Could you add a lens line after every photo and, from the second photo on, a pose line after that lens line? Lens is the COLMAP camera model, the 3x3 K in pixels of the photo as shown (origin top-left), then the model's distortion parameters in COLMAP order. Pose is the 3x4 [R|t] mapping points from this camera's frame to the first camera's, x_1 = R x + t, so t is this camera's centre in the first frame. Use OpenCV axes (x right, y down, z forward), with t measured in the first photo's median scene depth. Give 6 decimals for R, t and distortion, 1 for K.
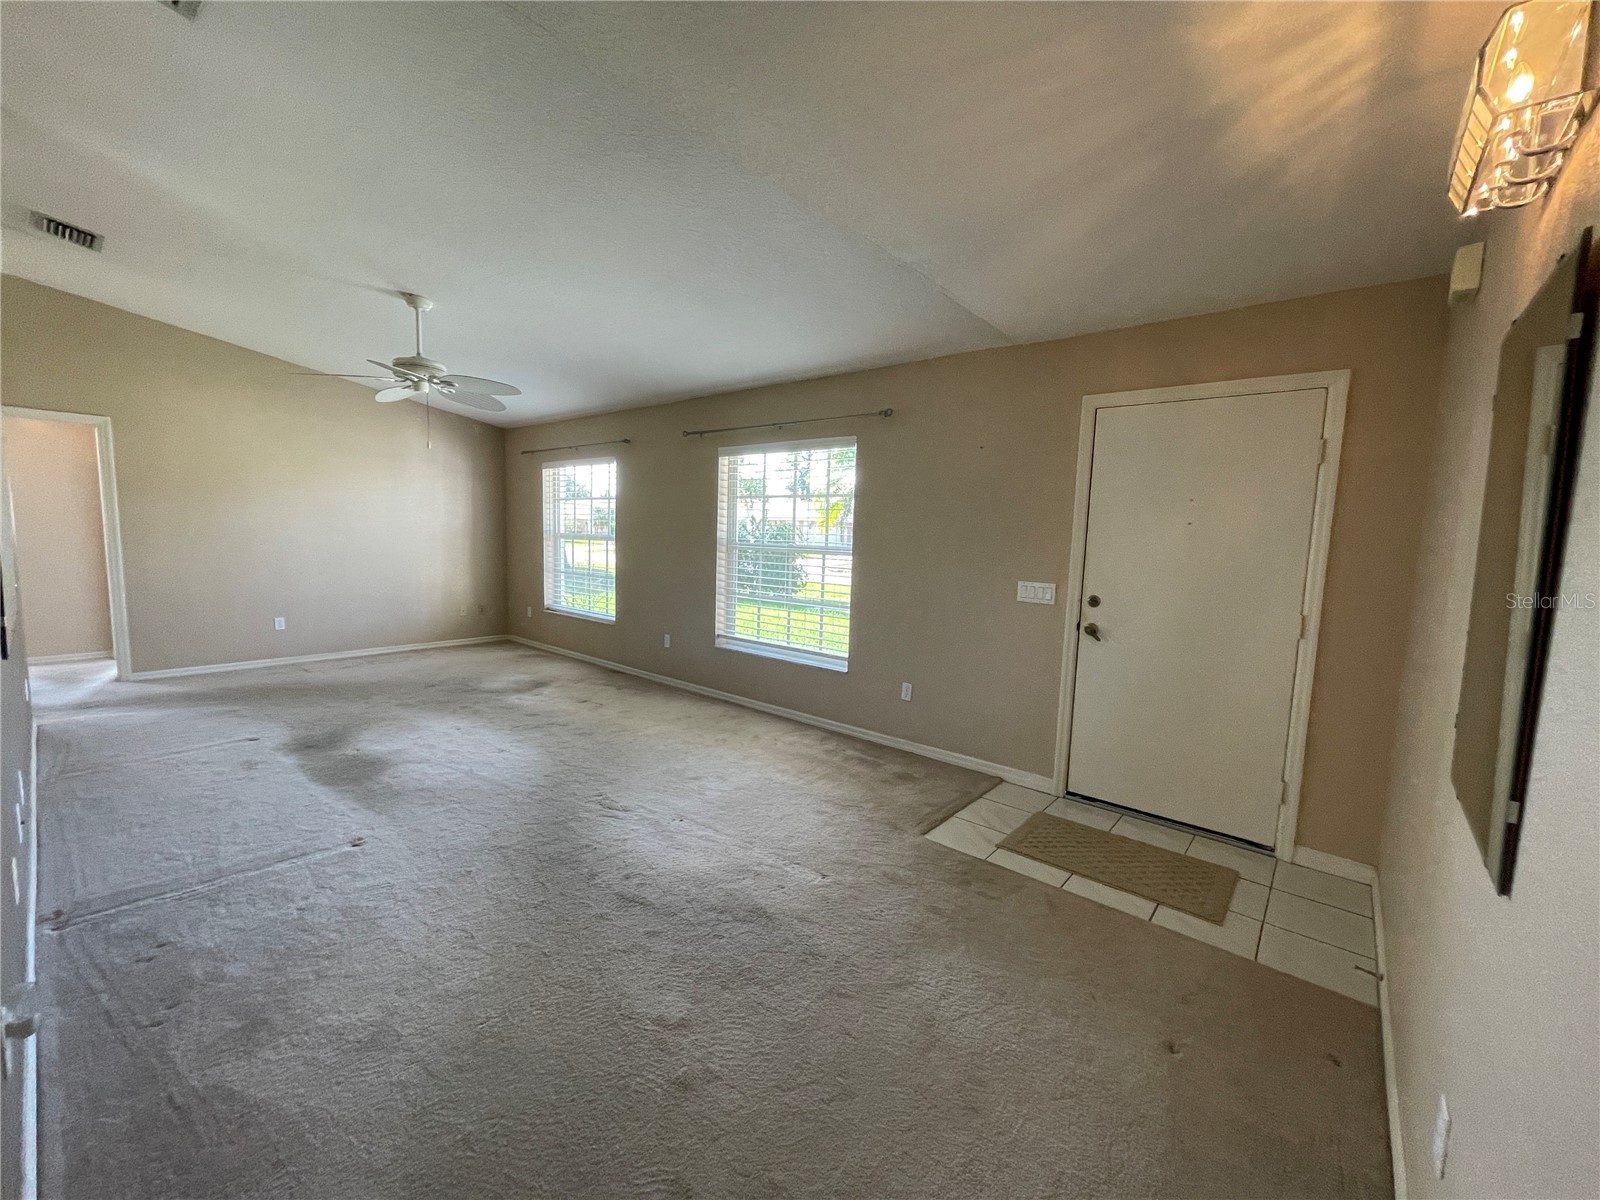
lens RADIAL K [[644.5, 0, 801.1], [0, 644.5, 598.6], [0, 0, 1]] dist [-0.001204, -0.000004]
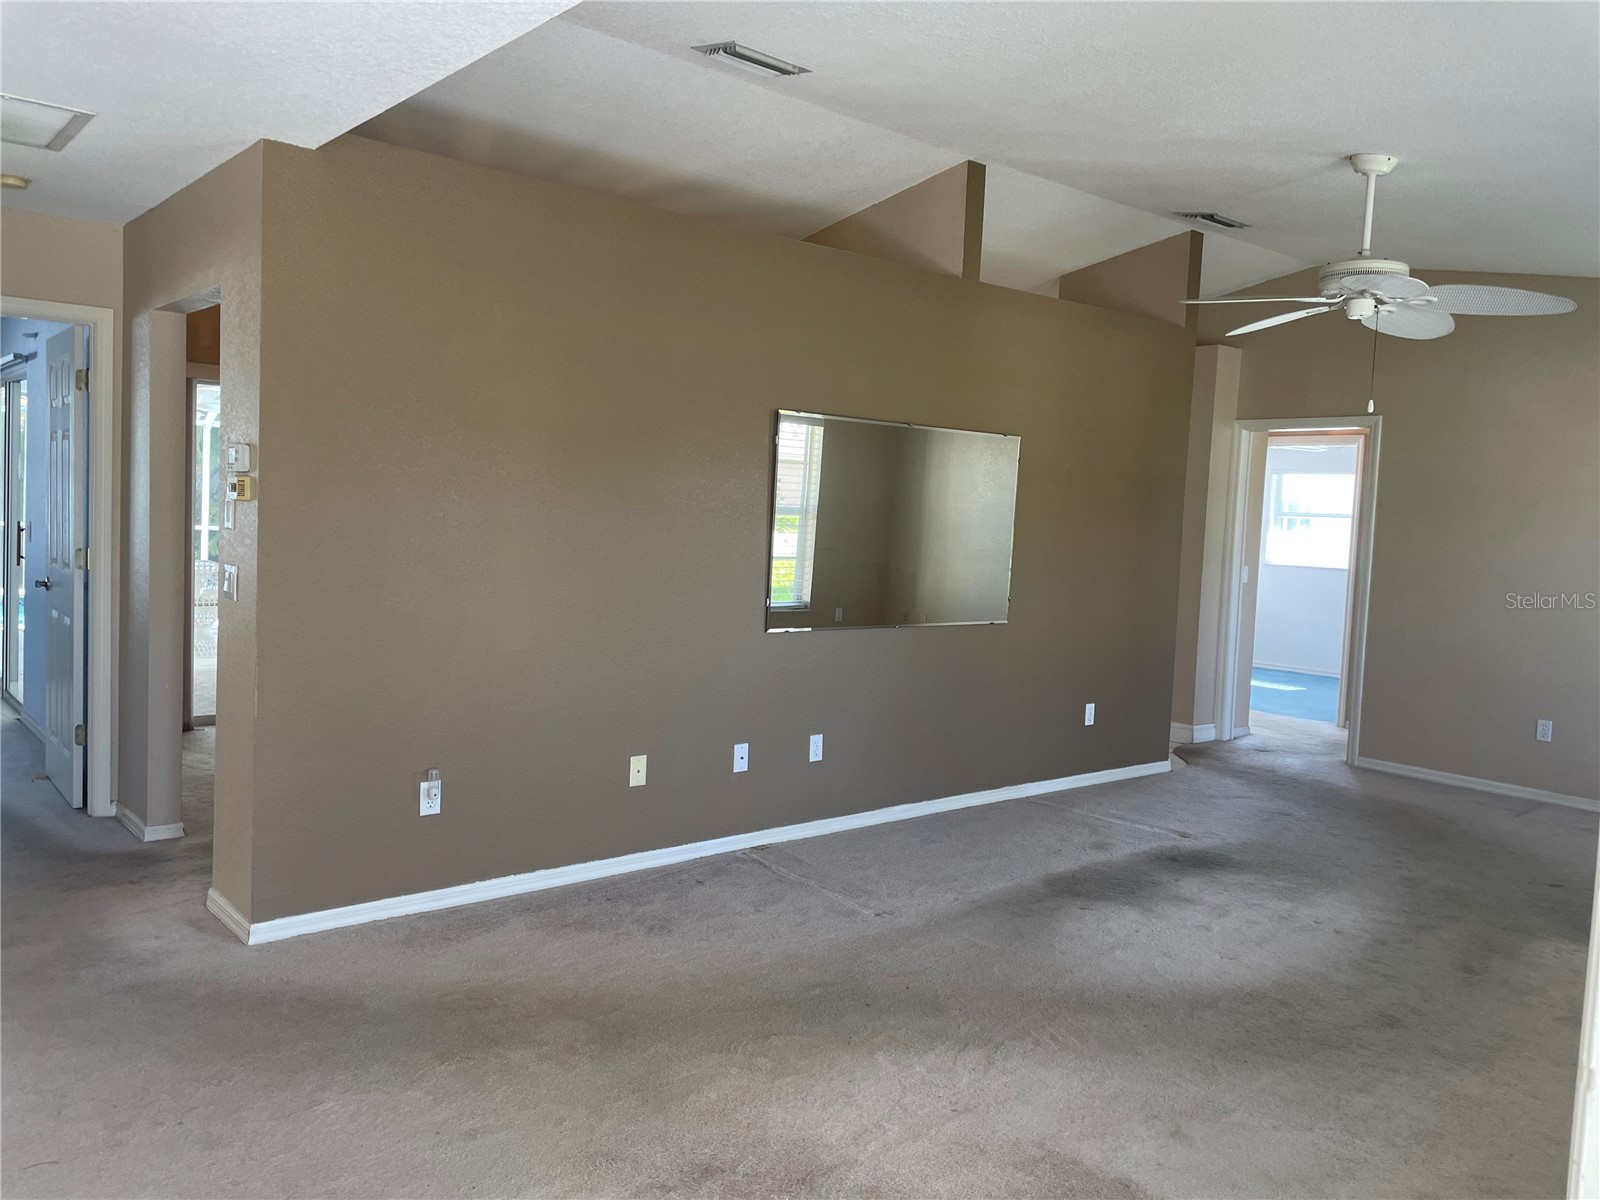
lens RADIAL K [[1201.4, 0, 801.6], [0, 1201.4, 579.2], [0, 0, 1]] dist [0.115484, -0.155890]
pose [[-0.159509, 0.019298, -0.987008, 0.555302], [-0.153284, 0.987199, 0.044074, -0.061157], [0.975223, 0.158323, -0.154509, 0.712787]]
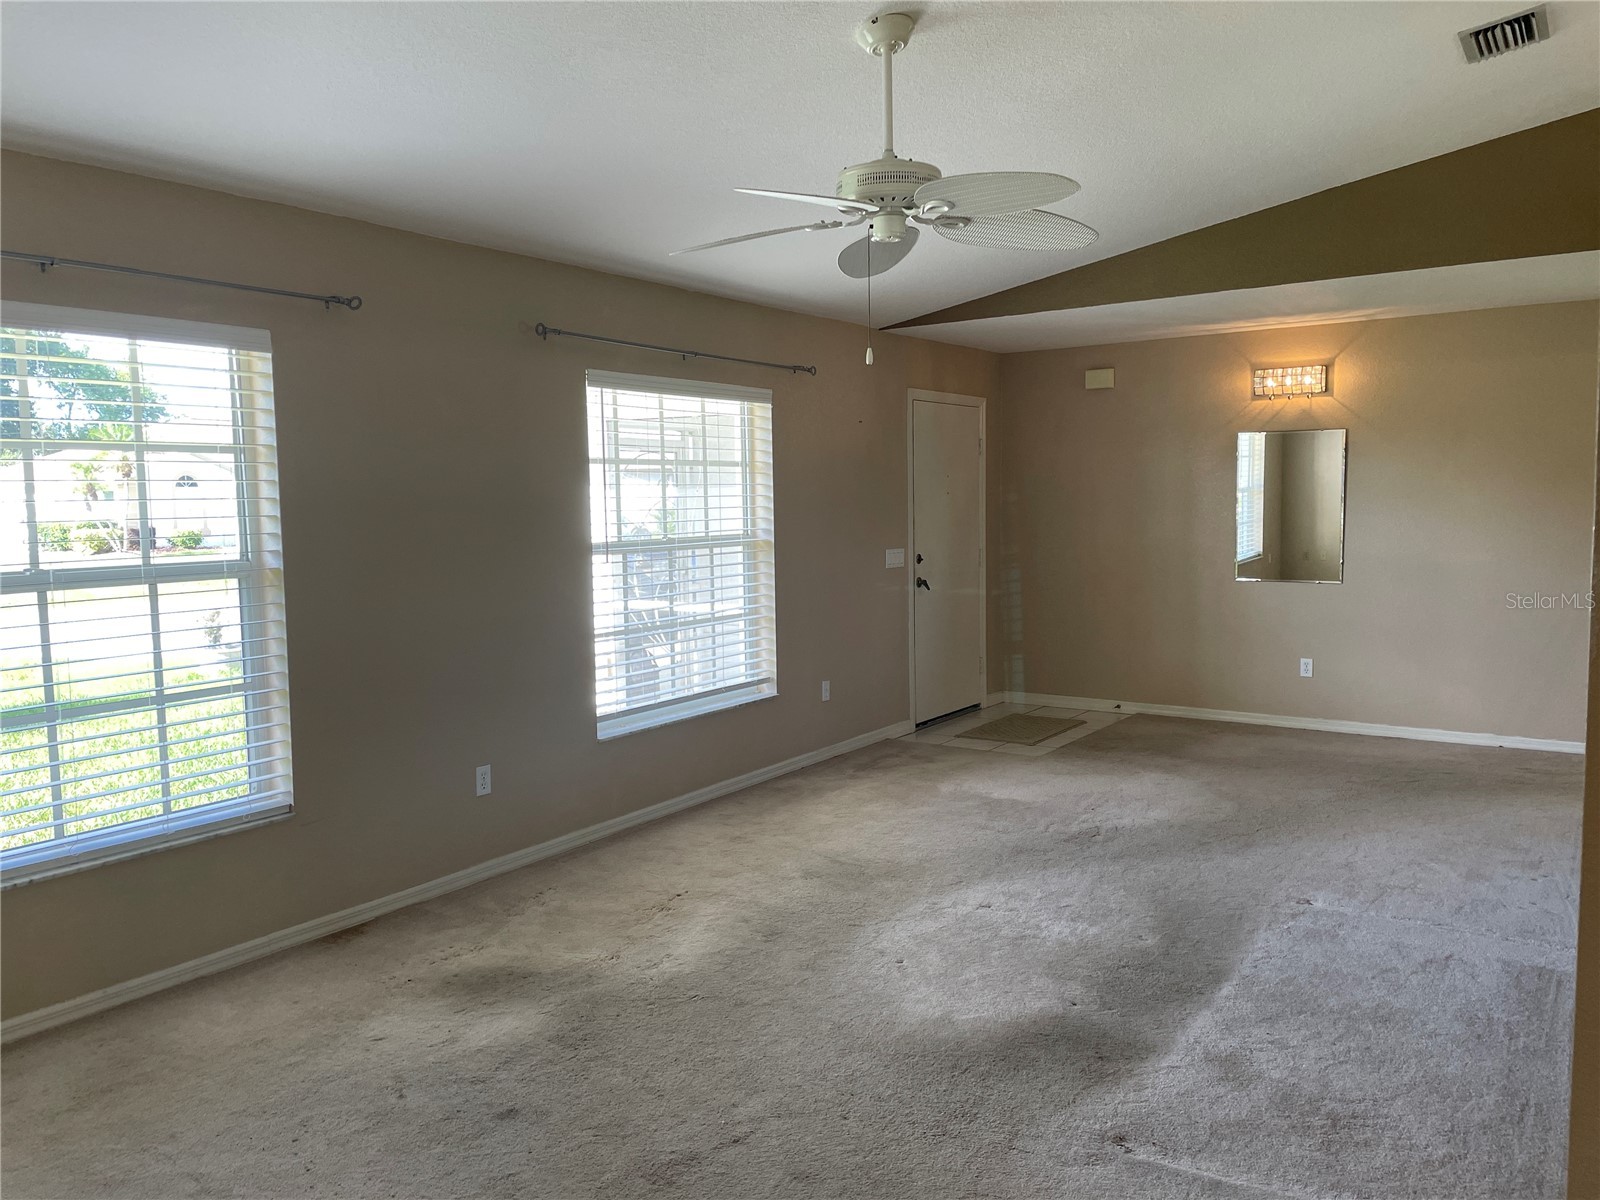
lens RADIAL K [[1201.4, 0, 801.6], [0, 1201.4, 579.2], [0, 0, 1]] dist [0.115484, -0.155890]
pose [[-0.101824, -0.094574, 0.990297, -1.427973], [0.118477, 0.987233, 0.106463, -0.181996], [-0.987722, 0.128168, -0.089319, 1.153766]]
